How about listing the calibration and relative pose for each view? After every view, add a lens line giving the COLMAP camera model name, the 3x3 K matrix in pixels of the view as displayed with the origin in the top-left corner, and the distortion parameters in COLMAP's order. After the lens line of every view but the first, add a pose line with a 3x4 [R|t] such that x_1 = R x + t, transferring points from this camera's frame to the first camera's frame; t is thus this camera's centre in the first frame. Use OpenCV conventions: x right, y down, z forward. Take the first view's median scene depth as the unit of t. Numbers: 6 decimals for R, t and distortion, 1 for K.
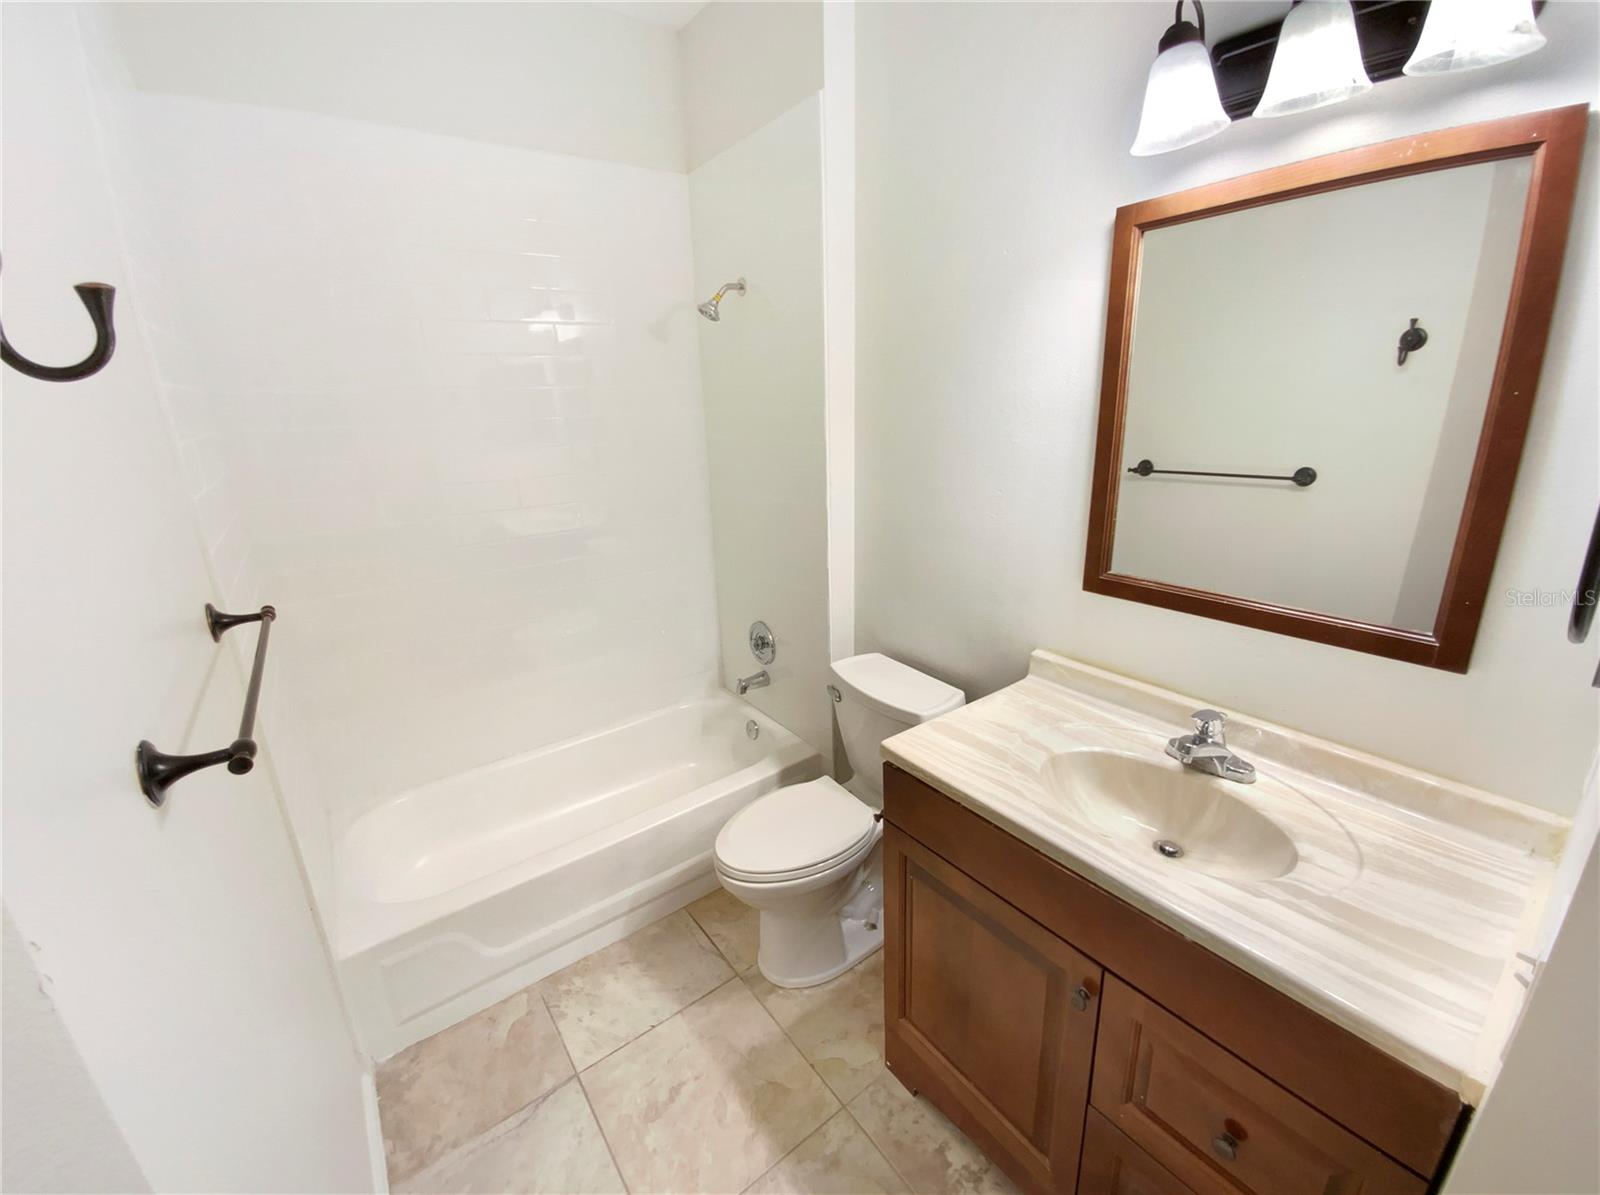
lens RADIAL K [[690.6, 0, 800.0], [0, 690.6, 597.5], [0, 0, 1]] dist [0.001274, -0.000984]
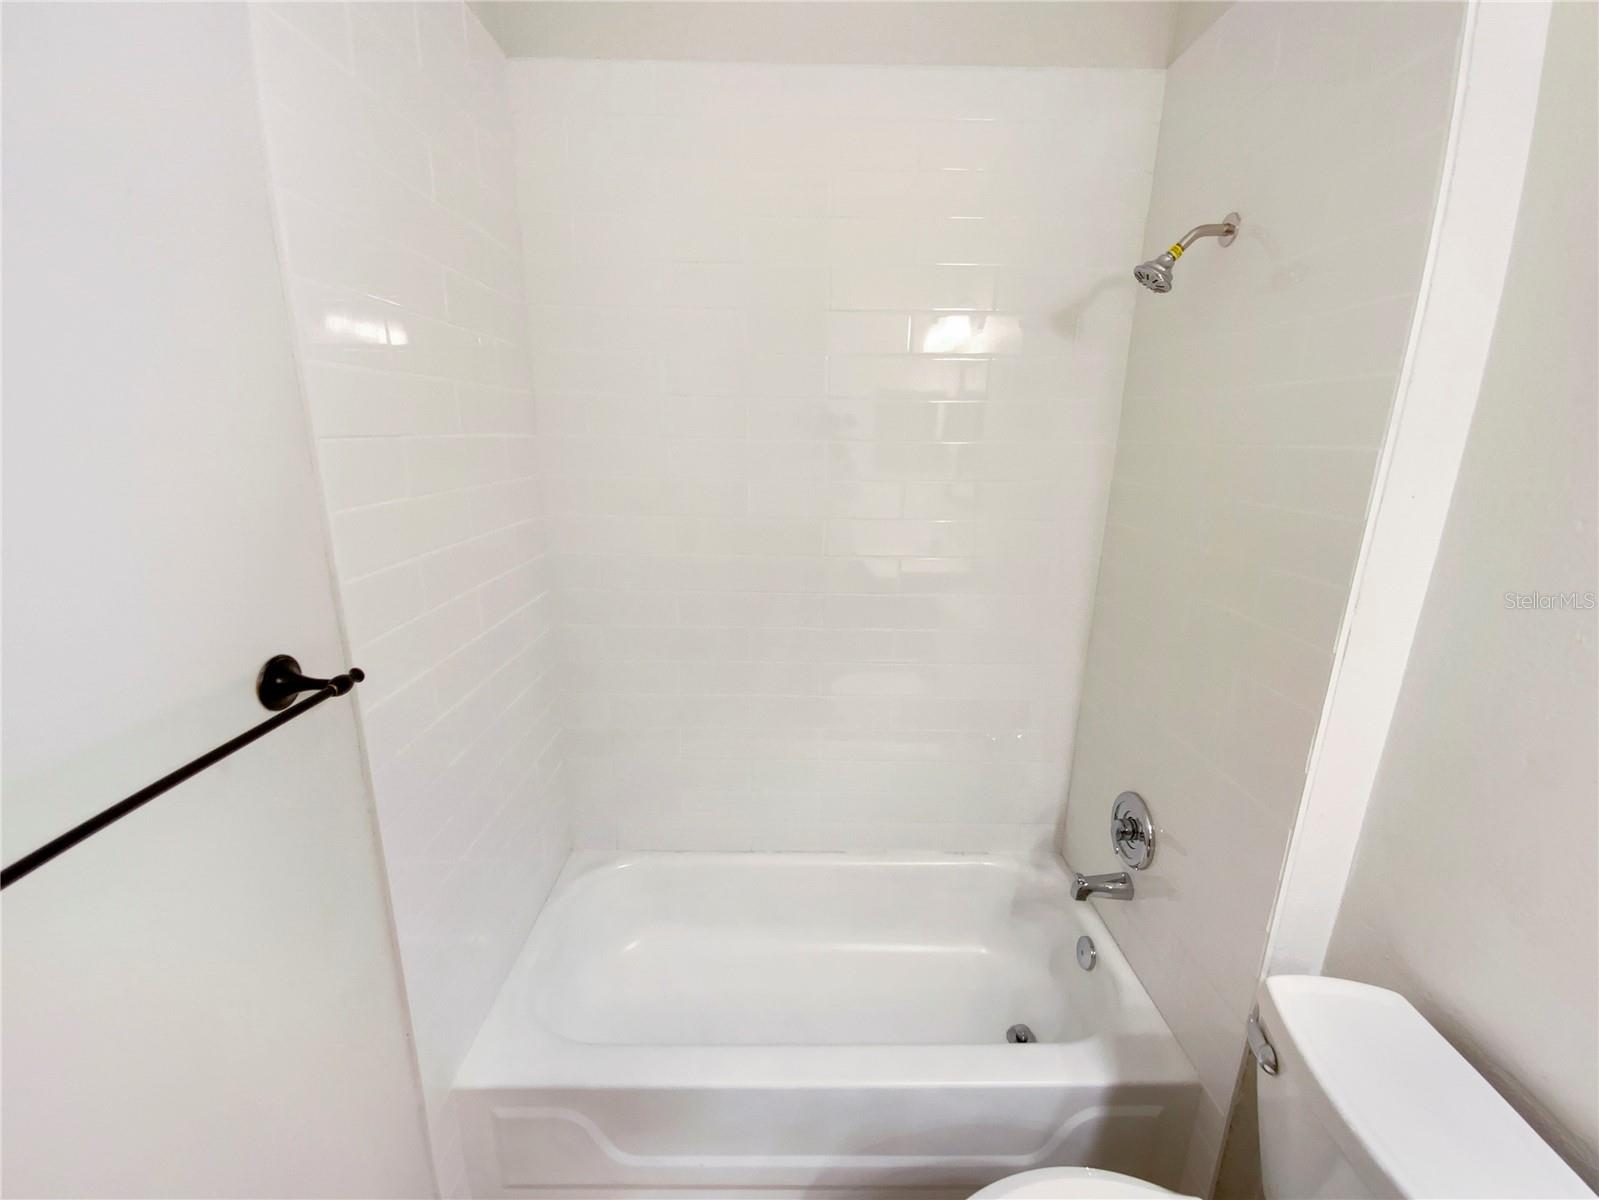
lens RADIAL K [[690.2, 0, 799.5], [0, 690.2, 600.0], [0, 0, 1]] dist [0.001274, -0.000984]
pose [[0.826612, 0.194593, -0.528058, -0.017541], [-0.213382, 0.976626, 0.025870, -0.092039], [0.520749, 0.091294, 0.848814, 0.348766]]
